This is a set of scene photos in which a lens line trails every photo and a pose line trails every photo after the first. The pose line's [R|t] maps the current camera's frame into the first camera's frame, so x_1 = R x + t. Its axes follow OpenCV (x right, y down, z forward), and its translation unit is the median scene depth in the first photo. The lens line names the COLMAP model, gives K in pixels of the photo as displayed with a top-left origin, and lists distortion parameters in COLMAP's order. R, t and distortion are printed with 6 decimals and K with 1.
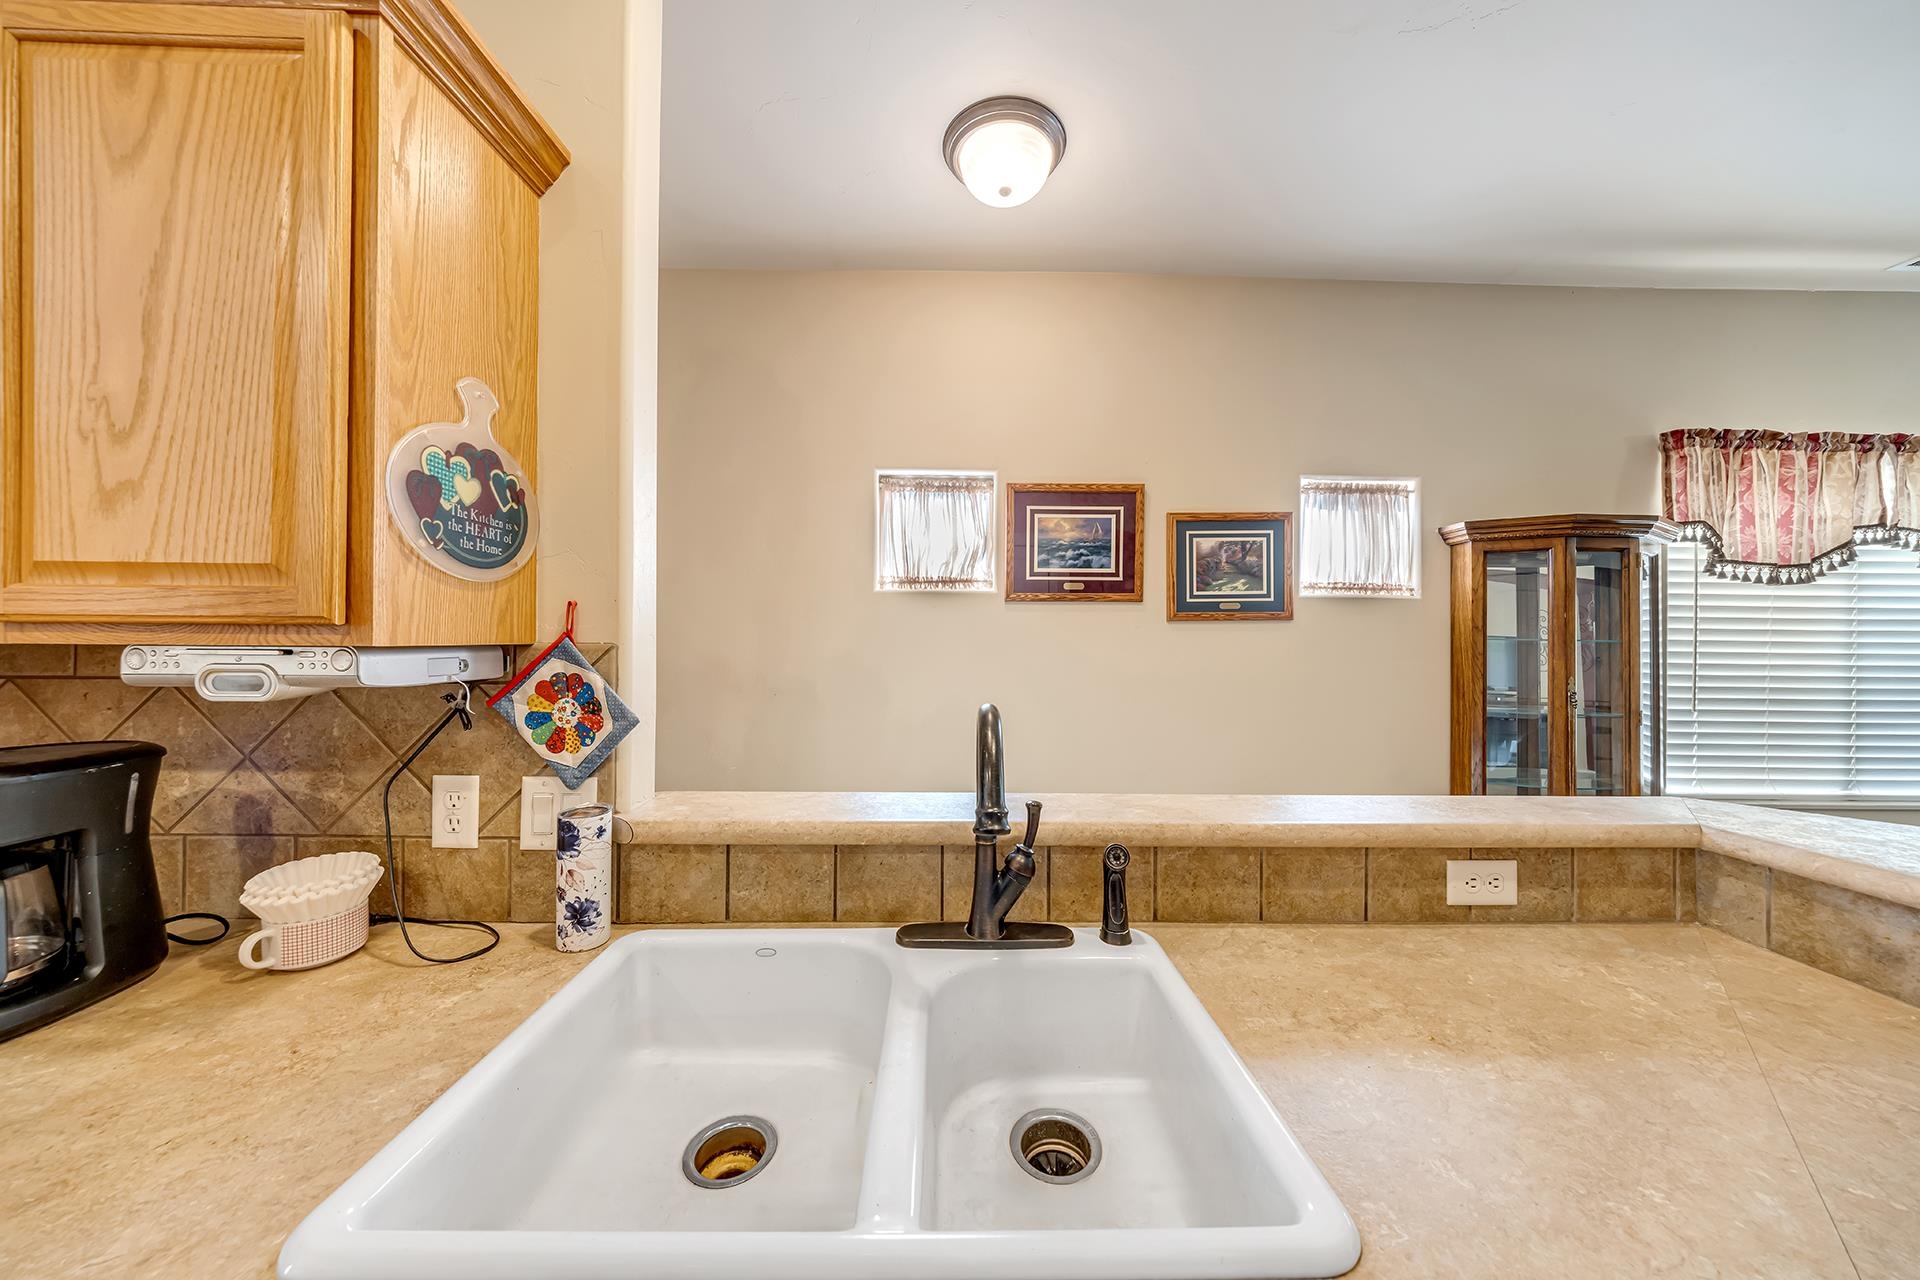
lens RADIAL K [[637.9, 0, 954.9], [0, 637.9, 639.9], [0, 0, 1]] dist [-0.003890, 0.000060]
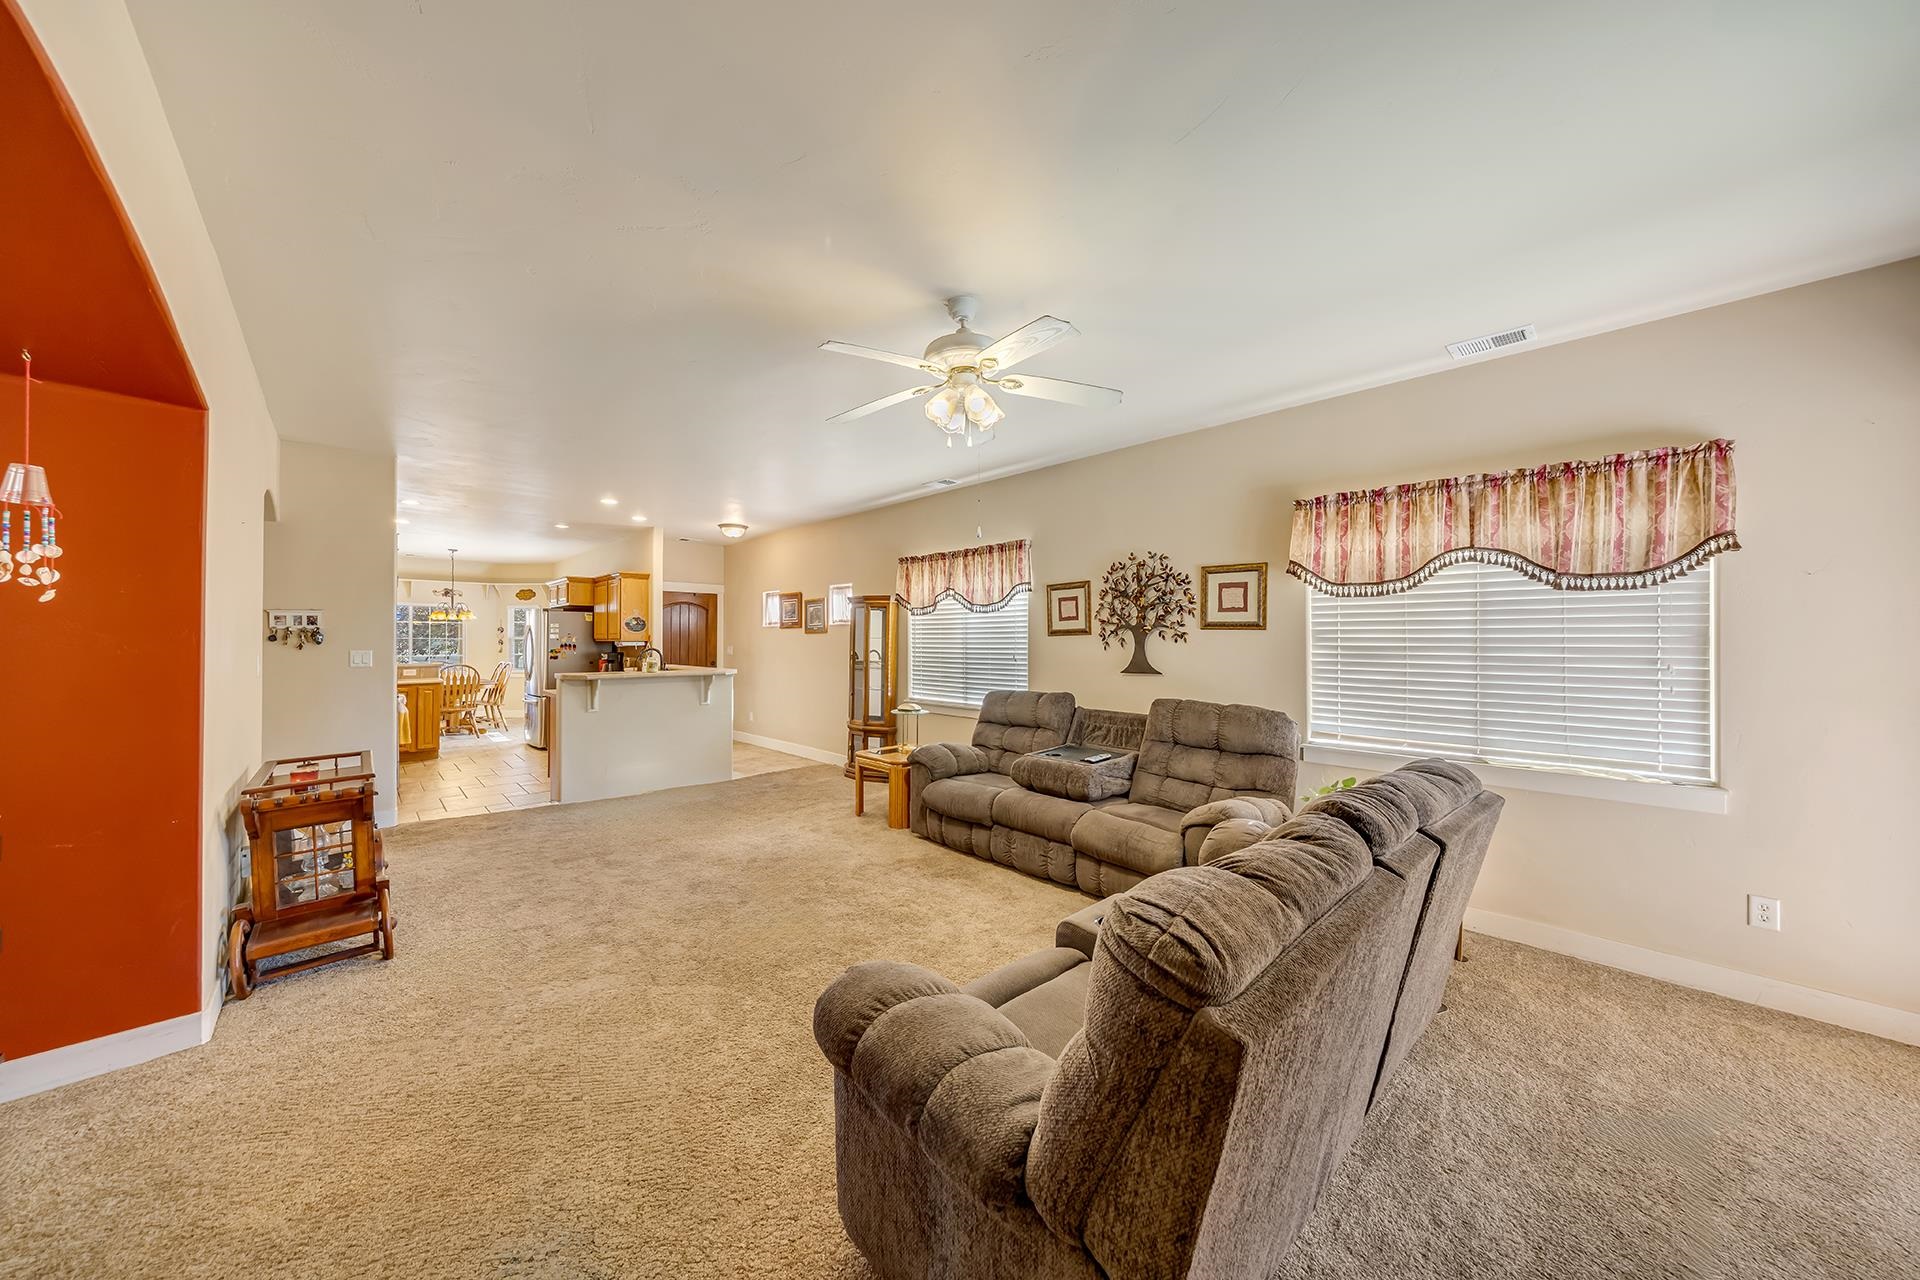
lens RADIAL K [[637.9, 0, 954.9], [0, 637.9, 639.9], [0, 0, 1]] dist [-0.003890, 0.000060]
pose [[0.681408, -0.006714, -0.731873, 7.172004], [0.003602, 0.999977, -0.005820, 0.049609], [0.731895, 0.001329, 0.681416, -1.422371]]
